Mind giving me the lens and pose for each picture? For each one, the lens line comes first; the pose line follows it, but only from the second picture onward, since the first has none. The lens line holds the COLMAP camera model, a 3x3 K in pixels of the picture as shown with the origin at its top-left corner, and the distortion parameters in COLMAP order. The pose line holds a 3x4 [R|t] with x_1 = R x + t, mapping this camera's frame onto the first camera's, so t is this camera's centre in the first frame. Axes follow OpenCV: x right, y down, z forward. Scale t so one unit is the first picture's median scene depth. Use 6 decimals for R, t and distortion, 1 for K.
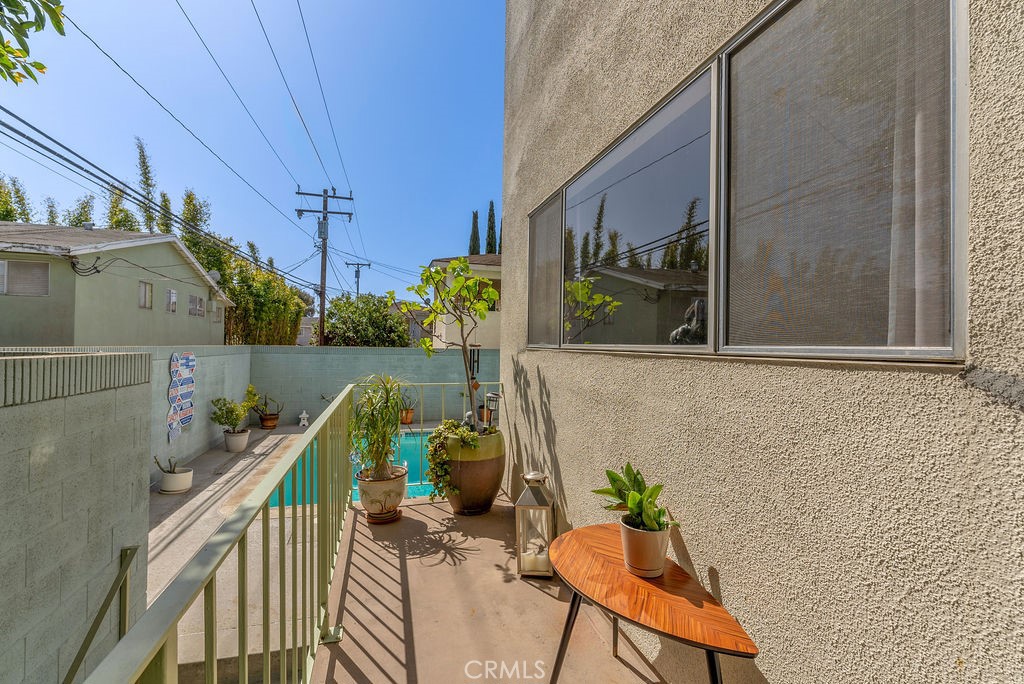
lens RADIAL K [[459.2, 0, 512.0], [0, 459.2, 342.0], [0, 0, 1]] dist [0.000273, 0.000014]
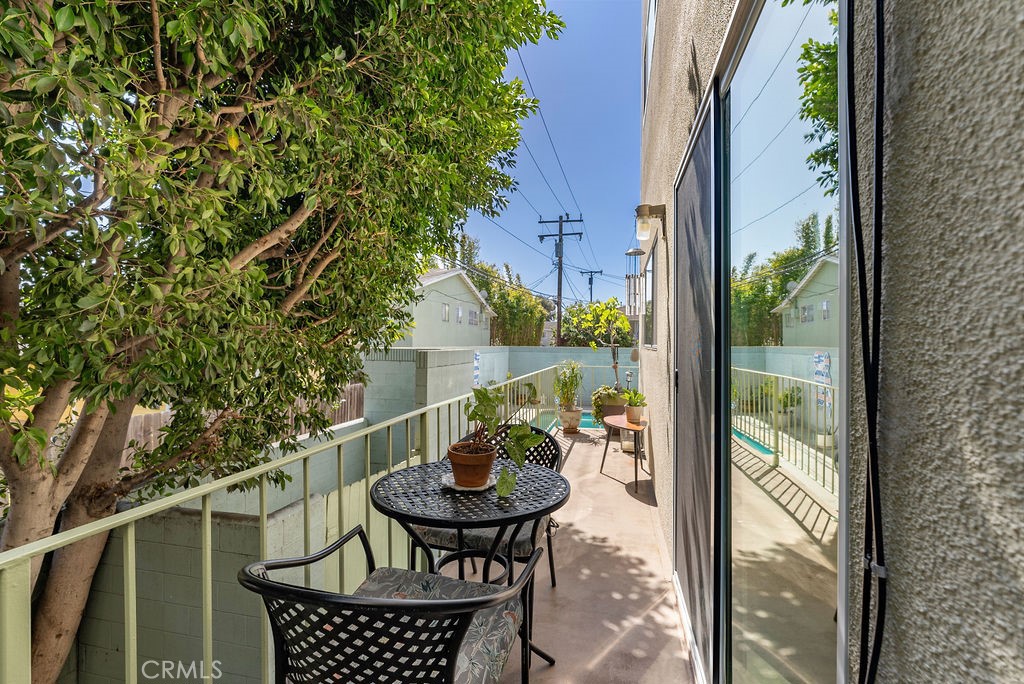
lens RADIAL K [[459.2, 0, 512.0], [0, 459.2, 342.0], [0, 0, 1]] dist [0.000273, 0.000014]
pose [[0.875351, -0.007098, -0.483436, 0.059039], [0.006551, 0.999975, -0.002820, -0.000706], [0.483444, -0.000699, 0.875375, -0.110298]]
